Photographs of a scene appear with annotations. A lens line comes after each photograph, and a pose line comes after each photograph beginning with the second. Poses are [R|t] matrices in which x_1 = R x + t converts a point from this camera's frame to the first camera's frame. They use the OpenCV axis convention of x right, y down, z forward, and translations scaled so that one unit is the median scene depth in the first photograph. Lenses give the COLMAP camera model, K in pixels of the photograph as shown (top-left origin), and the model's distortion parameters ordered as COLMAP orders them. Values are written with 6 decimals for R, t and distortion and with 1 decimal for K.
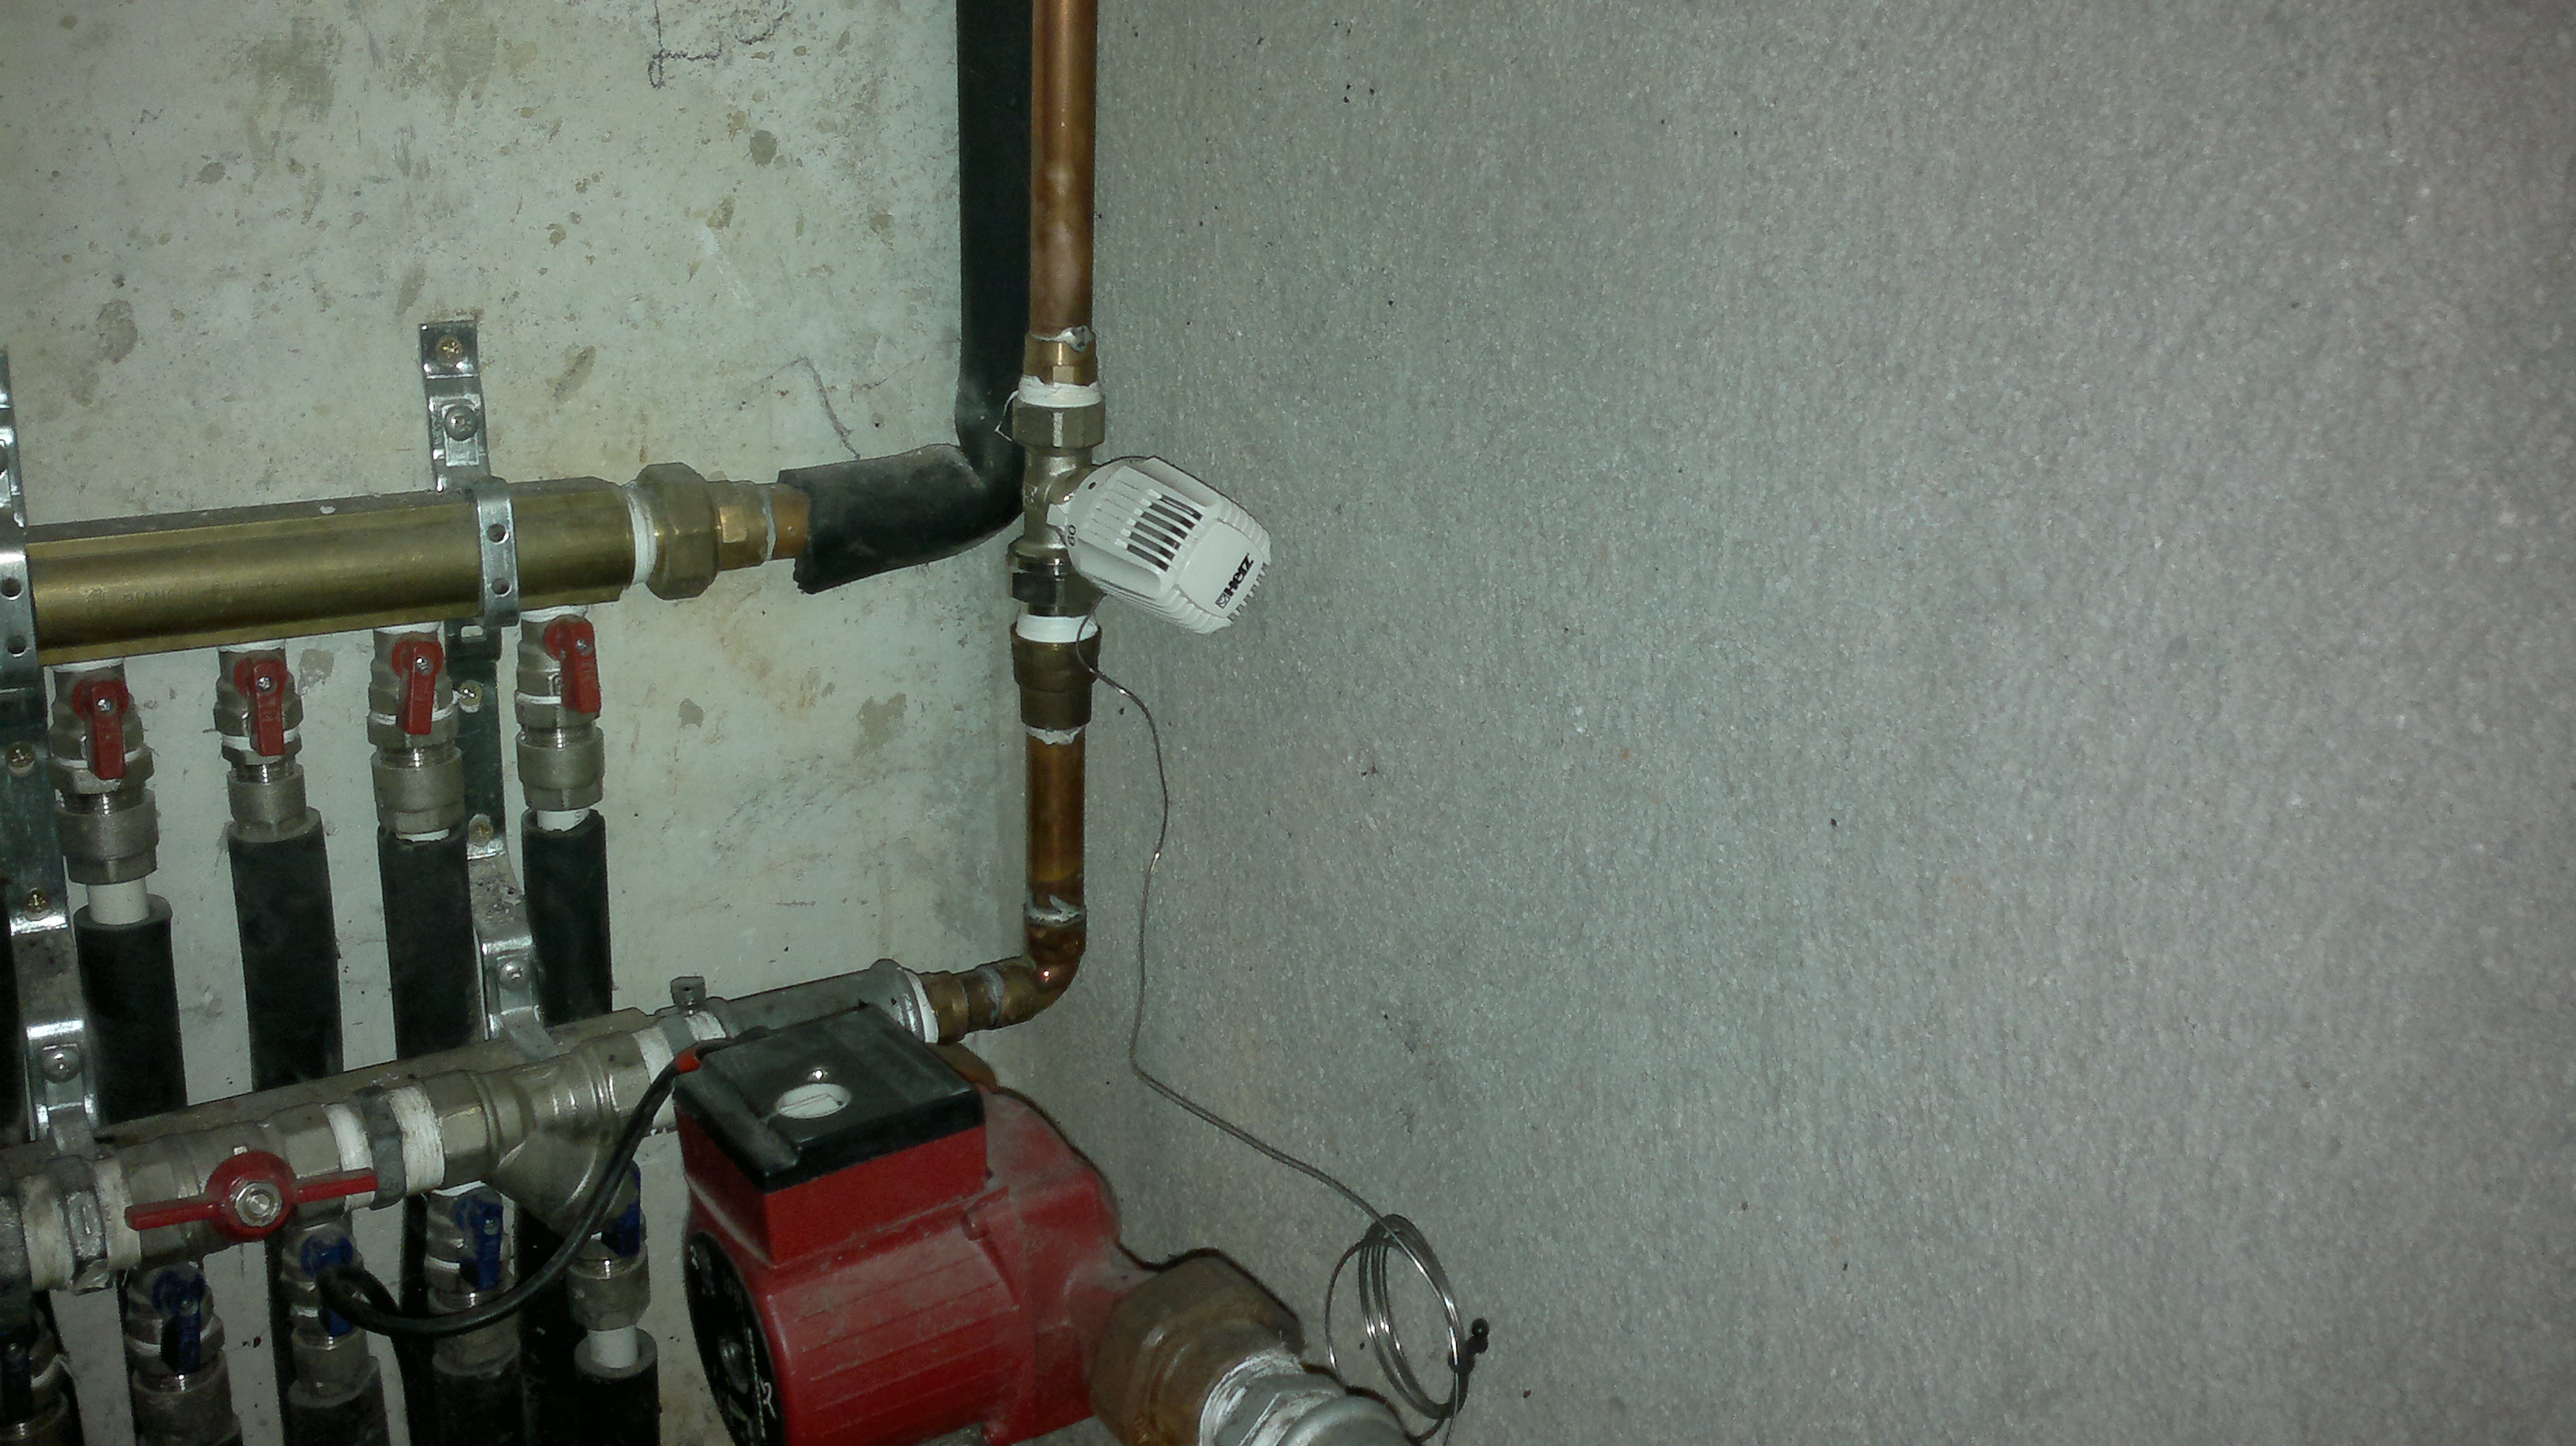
lens RADIAL K [[2383.2, 0, 1278.5], [0, 2383.2, 687.6], [0, 0, 1]] dist [0.012304, -0.090529]
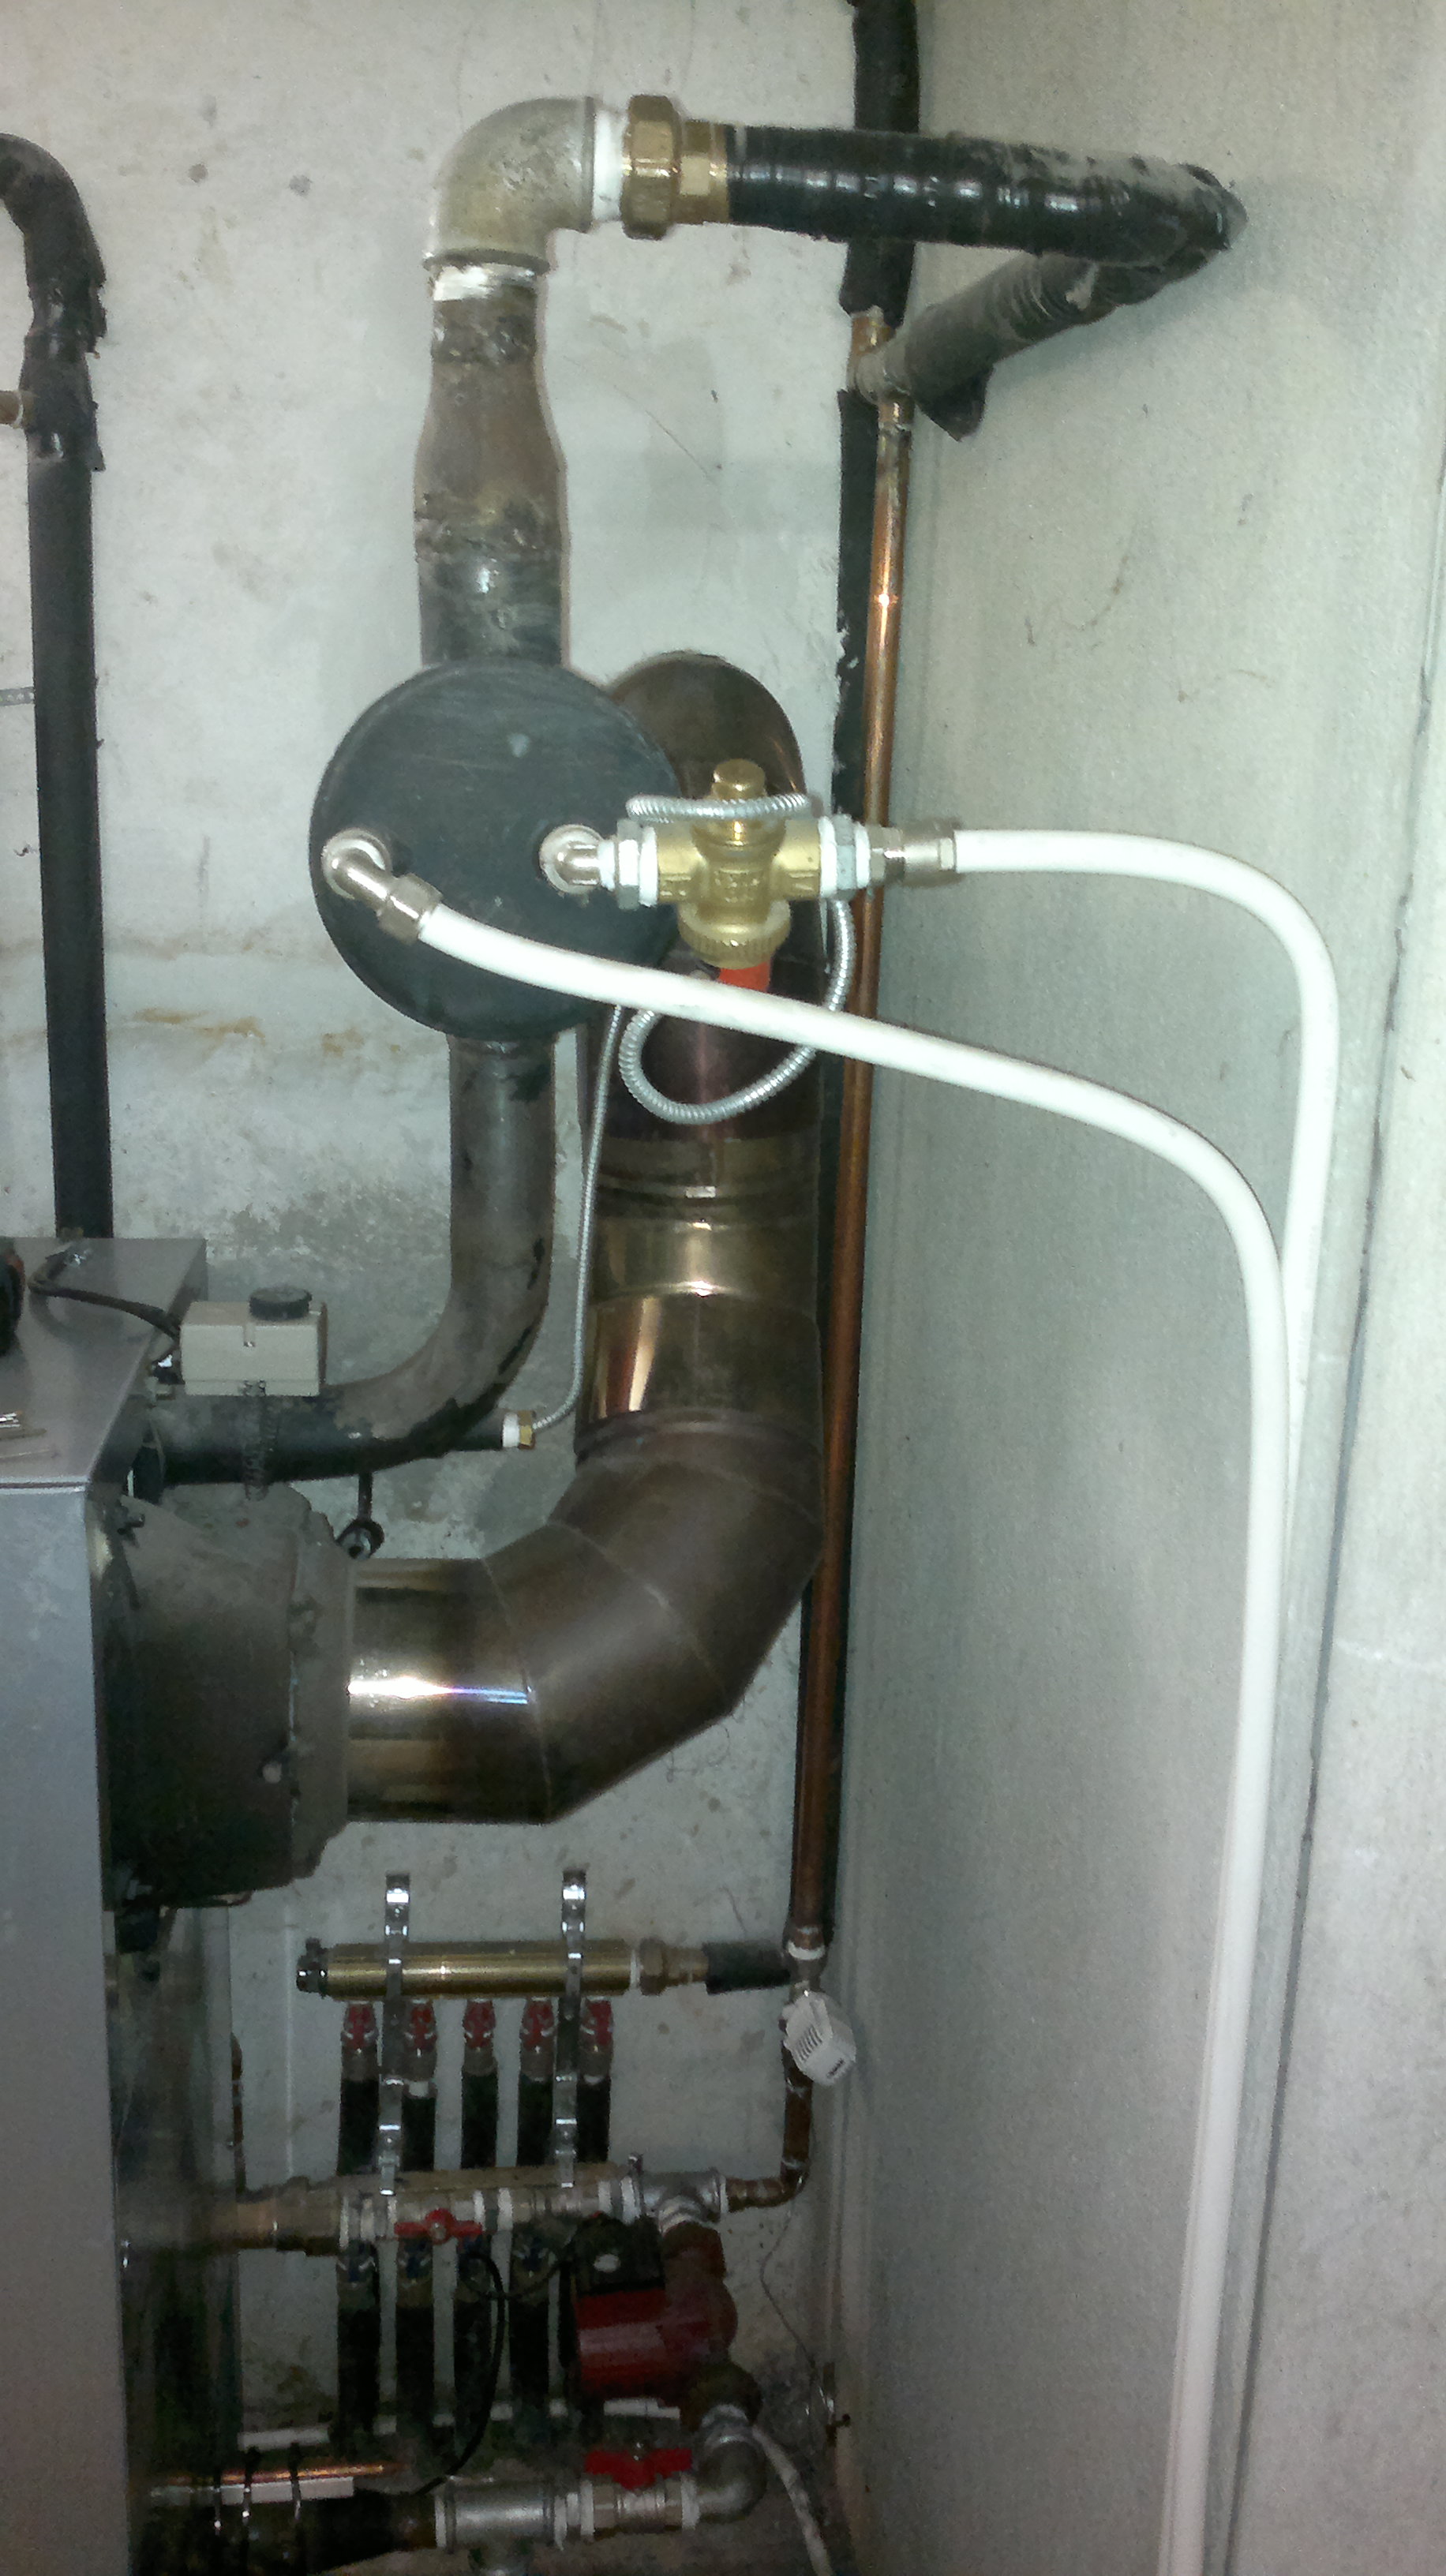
lens RADIAL K [[2383.2, 0, 723.0], [0, 2383.2, 1288.0], [0, 0, 1]] dist [0.012304, -0.090529]
pose [[0.903050, 0.109974, -0.415220, 0.782272], [-0.141995, 0.988754, -0.046944, -0.688284], [0.405387, 0.101352, 0.908509, -1.292032]]
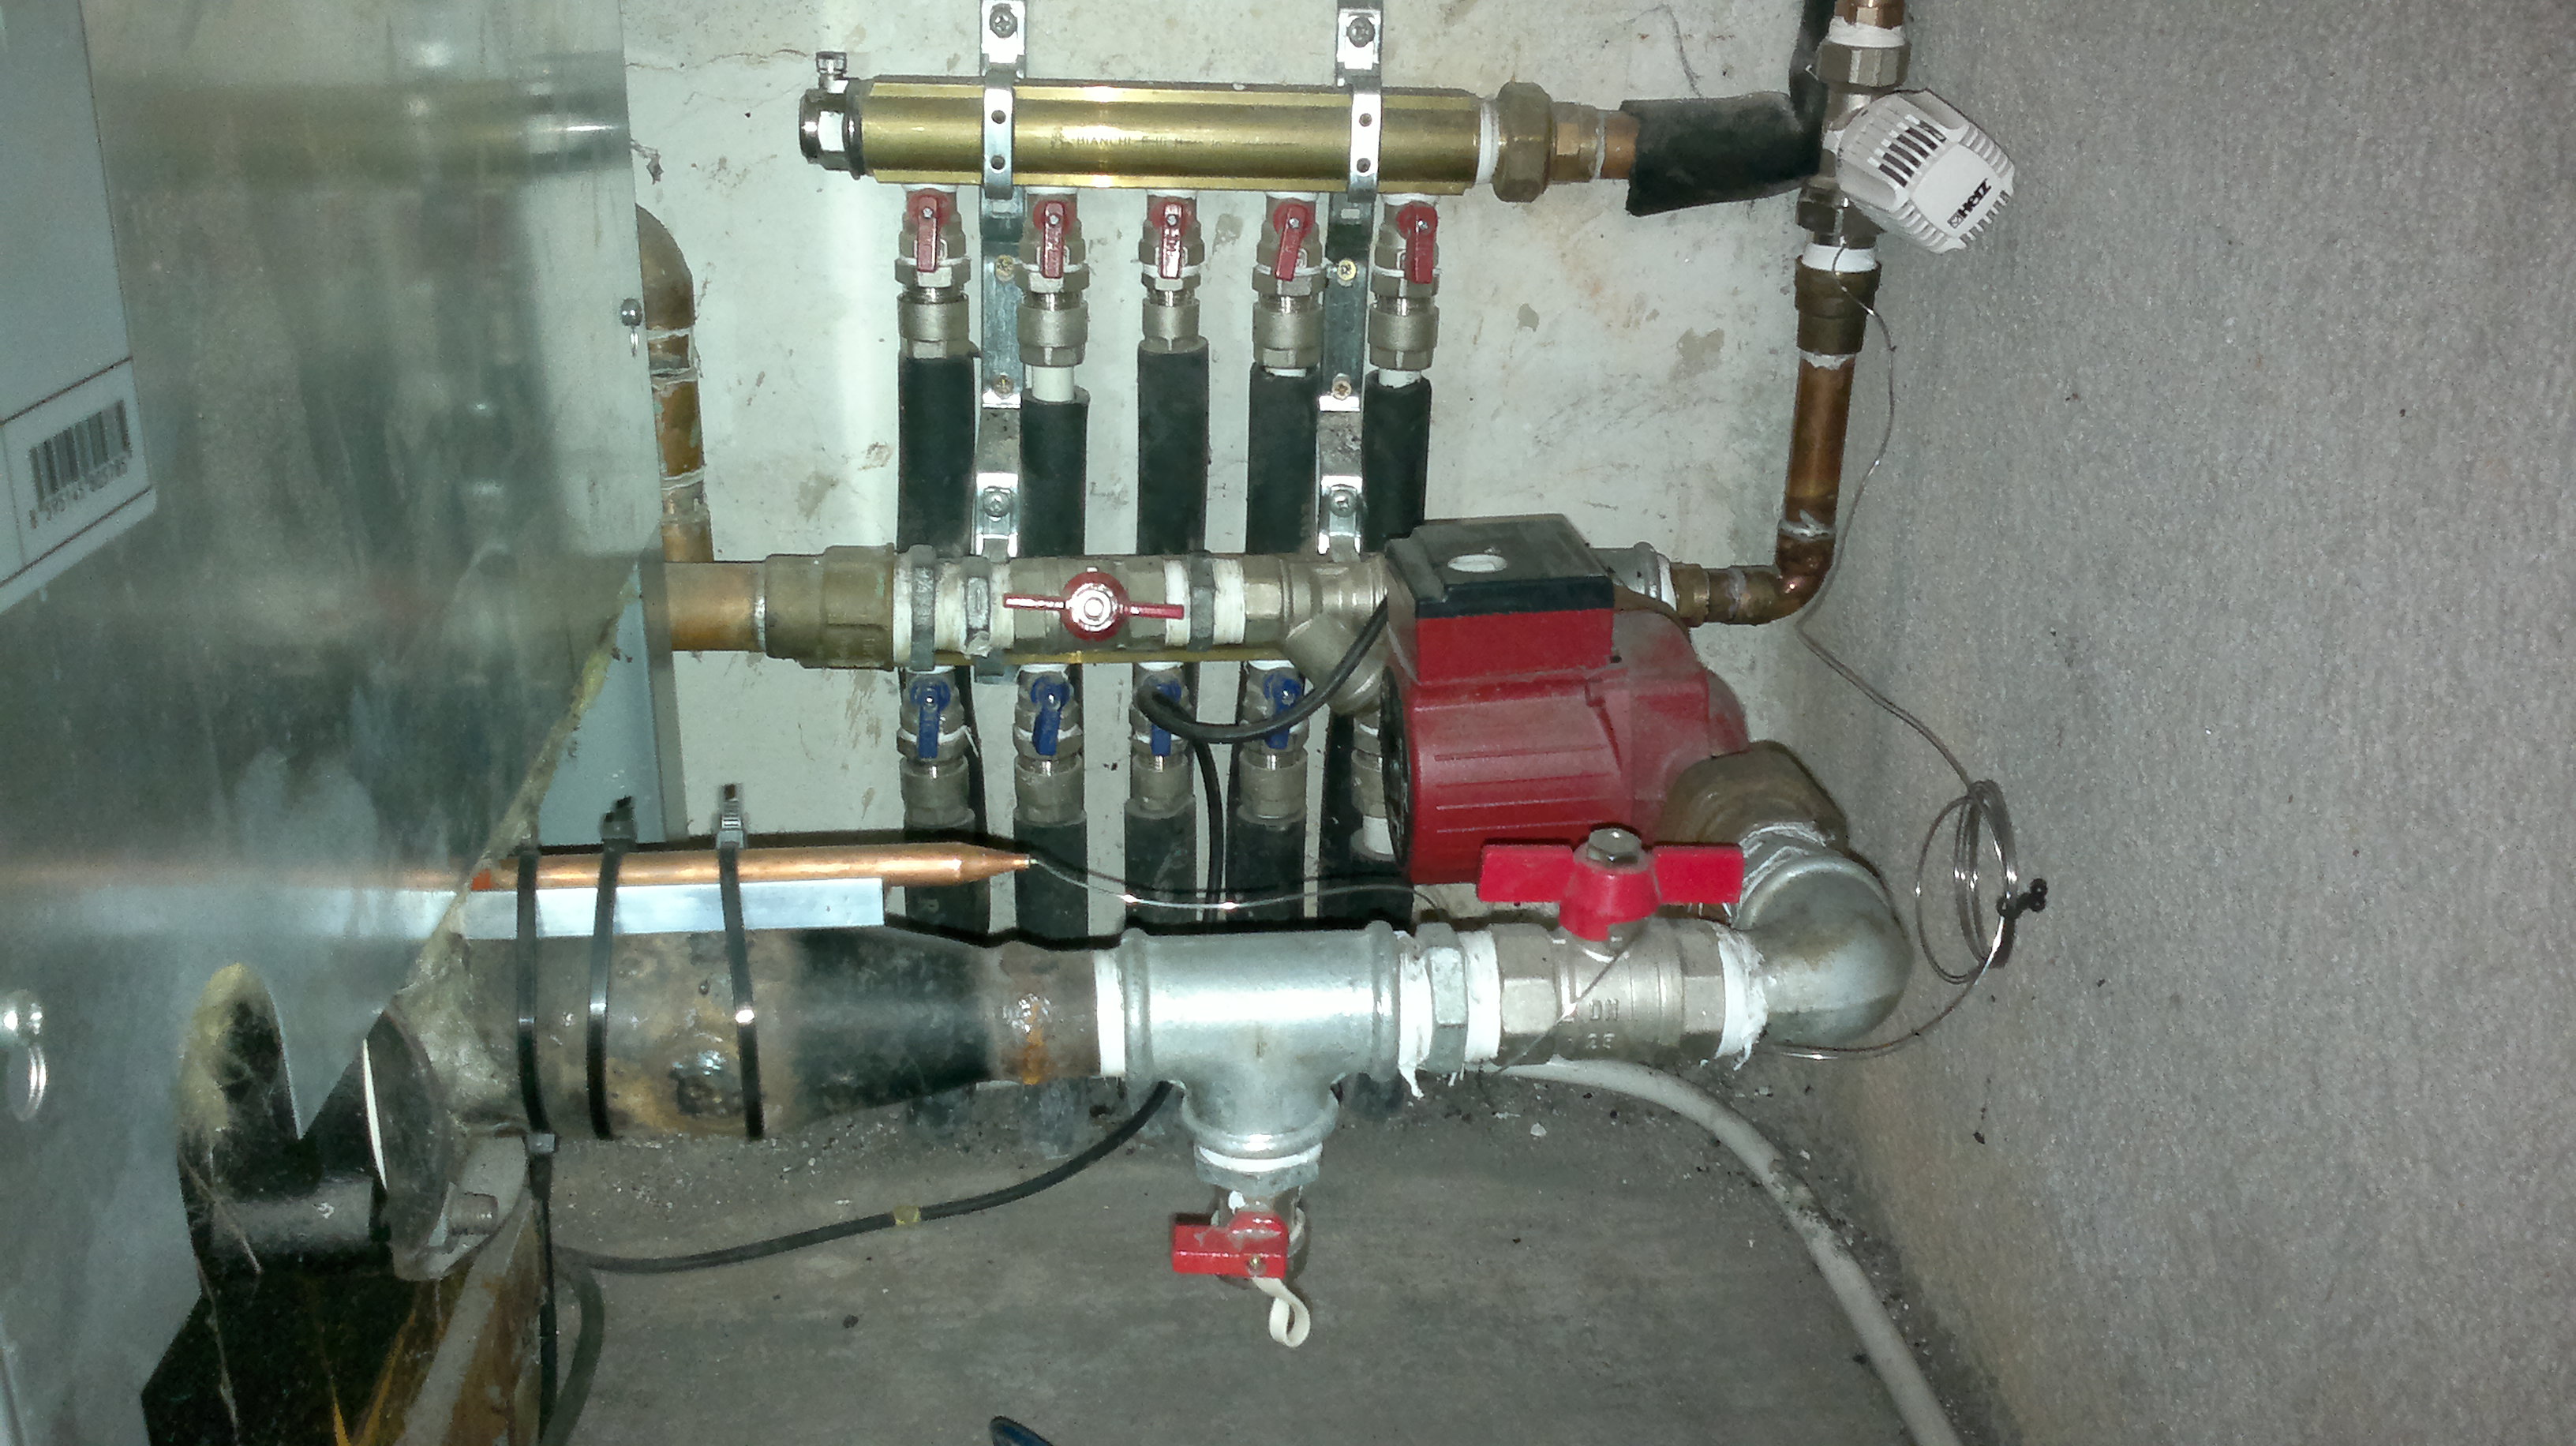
lens RADIAL K [[2383.2, 0, 1278.5], [0, 2383.2, 687.6], [0, 0, 1]] dist [0.012304, -0.090529]
pose [[0.886198, 0.169591, -0.431153, 0.204494], [-0.142367, 0.985252, 0.094919, 0.112006], [0.440892, -0.022735, 0.897272, -0.106805]]
